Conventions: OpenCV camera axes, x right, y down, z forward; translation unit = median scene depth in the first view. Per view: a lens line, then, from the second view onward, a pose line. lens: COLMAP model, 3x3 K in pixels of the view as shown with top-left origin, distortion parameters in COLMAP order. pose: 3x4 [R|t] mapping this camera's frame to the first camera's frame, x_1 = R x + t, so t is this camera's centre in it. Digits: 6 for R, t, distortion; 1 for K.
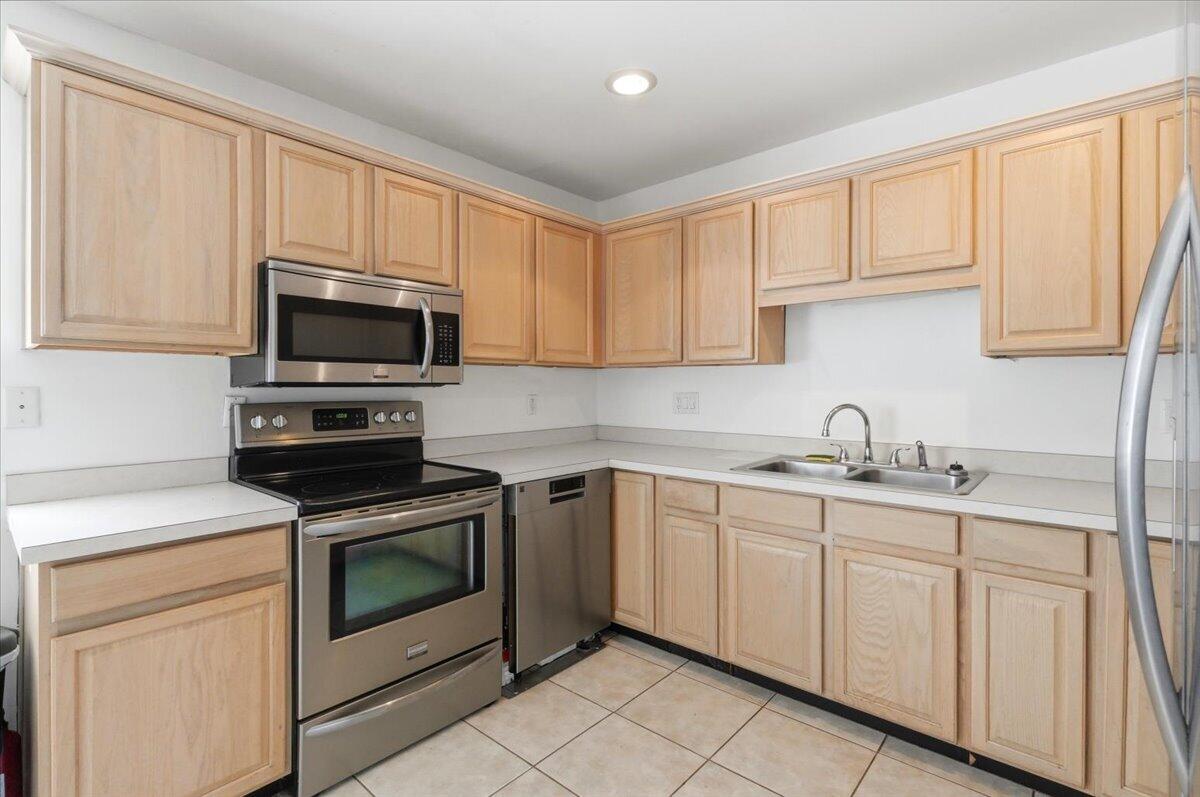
lens RADIAL K [[556.7, 0, 598.2], [0, 556.7, 390.3], [0, 0, 1]] dist [-0.000238, 0.000156]
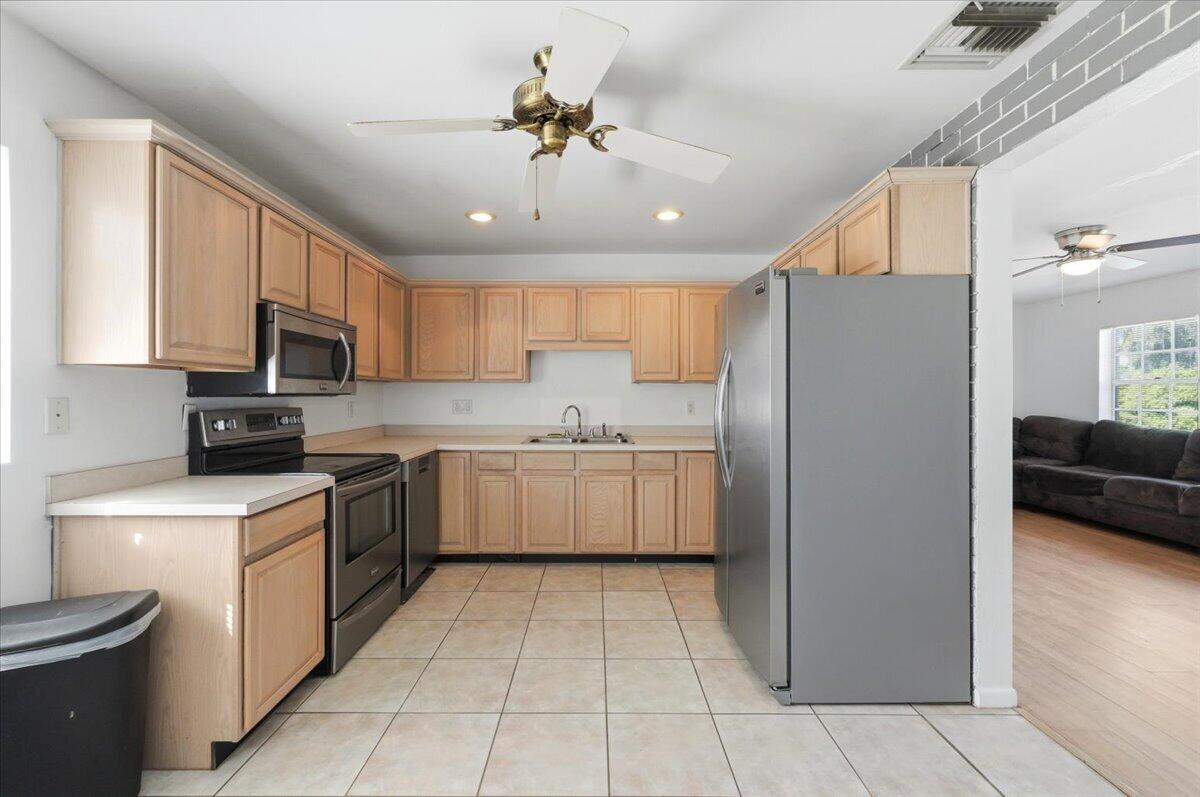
lens RADIAL K [[505.1, 0, 599.6], [0, 505.1, 393.6], [0, 0, 1]] dist [-0.000319, -0.000355]
pose [[0.745522, 0.002857, 0.666475, -0.675891], [0.001498, 0.999981, -0.005962, -0.004825], [-0.666480, 0.005443, 0.745503, -0.368671]]
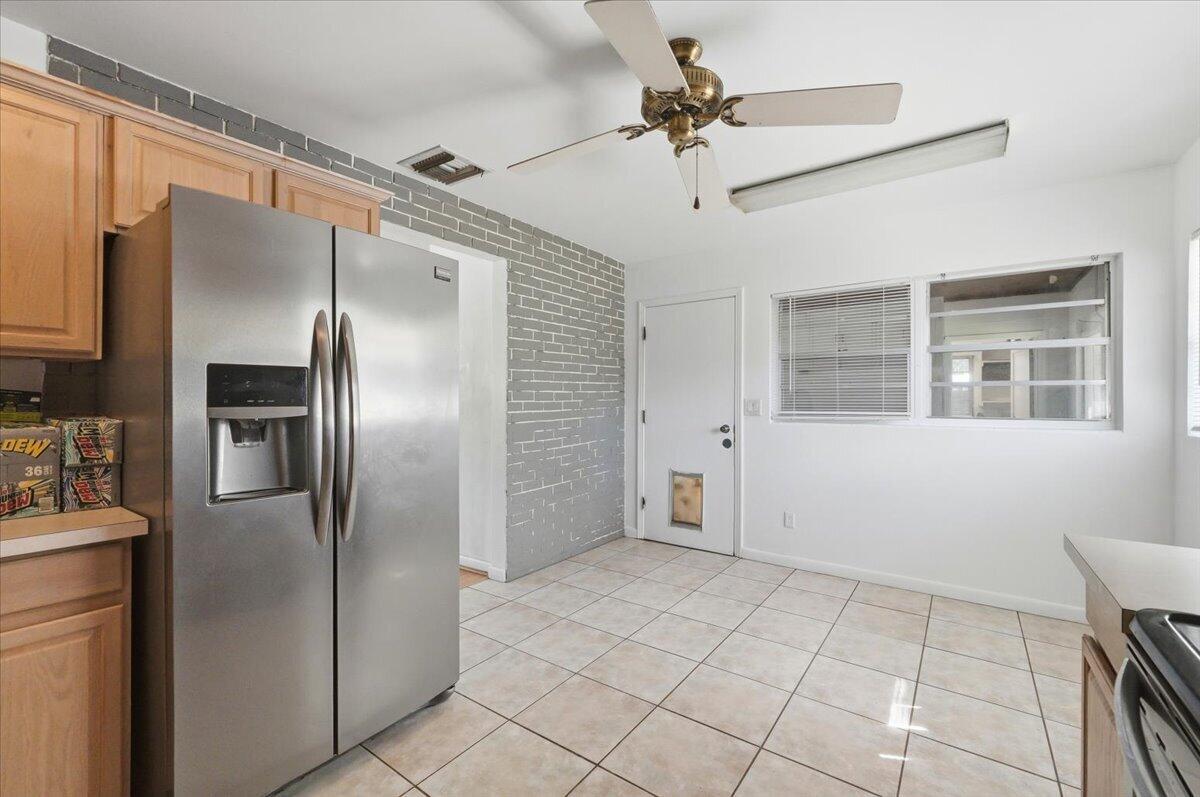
lens RADIAL K [[510.5, 0, 585.2], [0, 510.5, 398.0], [0, 0, 1]] dist [0.000122, -0.000103]
pose [[-0.996505, 0.001096, -0.083522, 0.020767], [0.000941, 0.999998, 0.001893, 0.005174], [0.083524, 0.001808, -0.996504, 1.064366]]
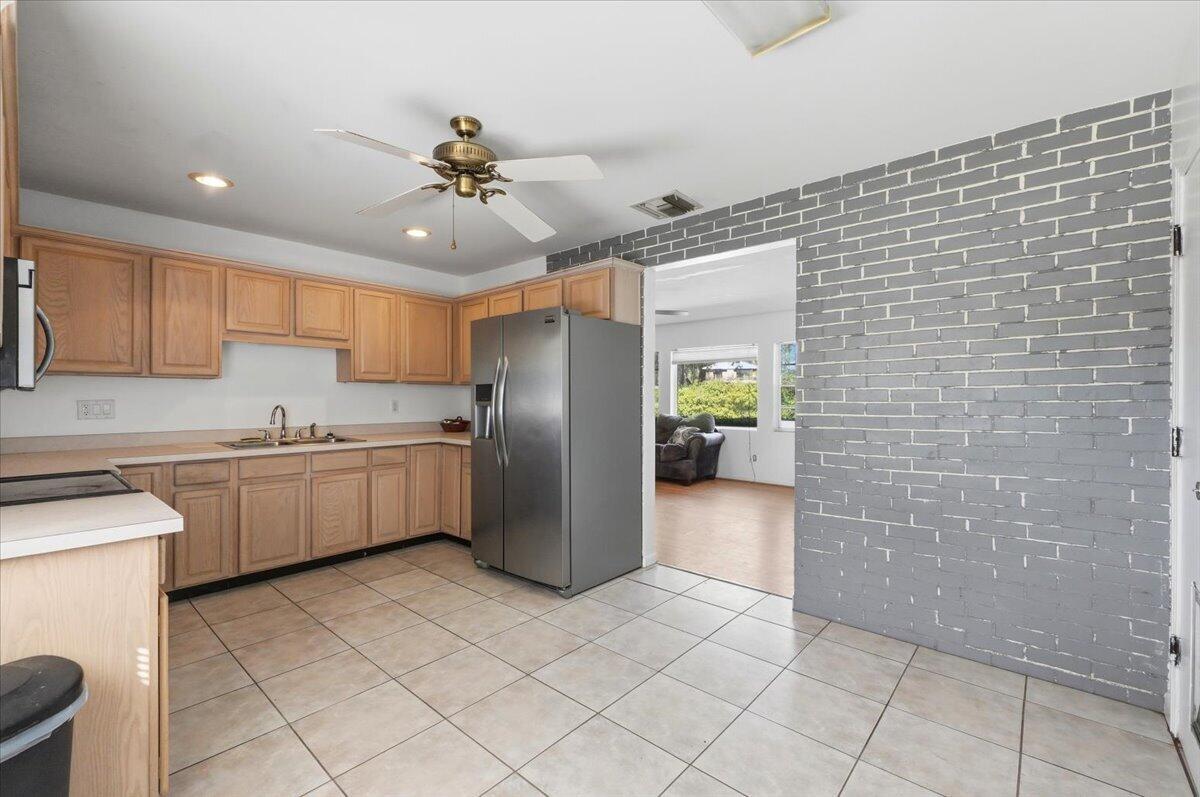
lens RADIAL K [[505.1, 0, 599.6], [0, 505.1, 393.6], [0, 0, 1]] dist [-0.000319, -0.000355]
pose [[-0.003445, 0.005271, 0.999980, -1.207025], [0.004657, 0.999975, -0.005255, 0.002127], [-0.999983, 0.004639, -0.003470, 0.015016]]
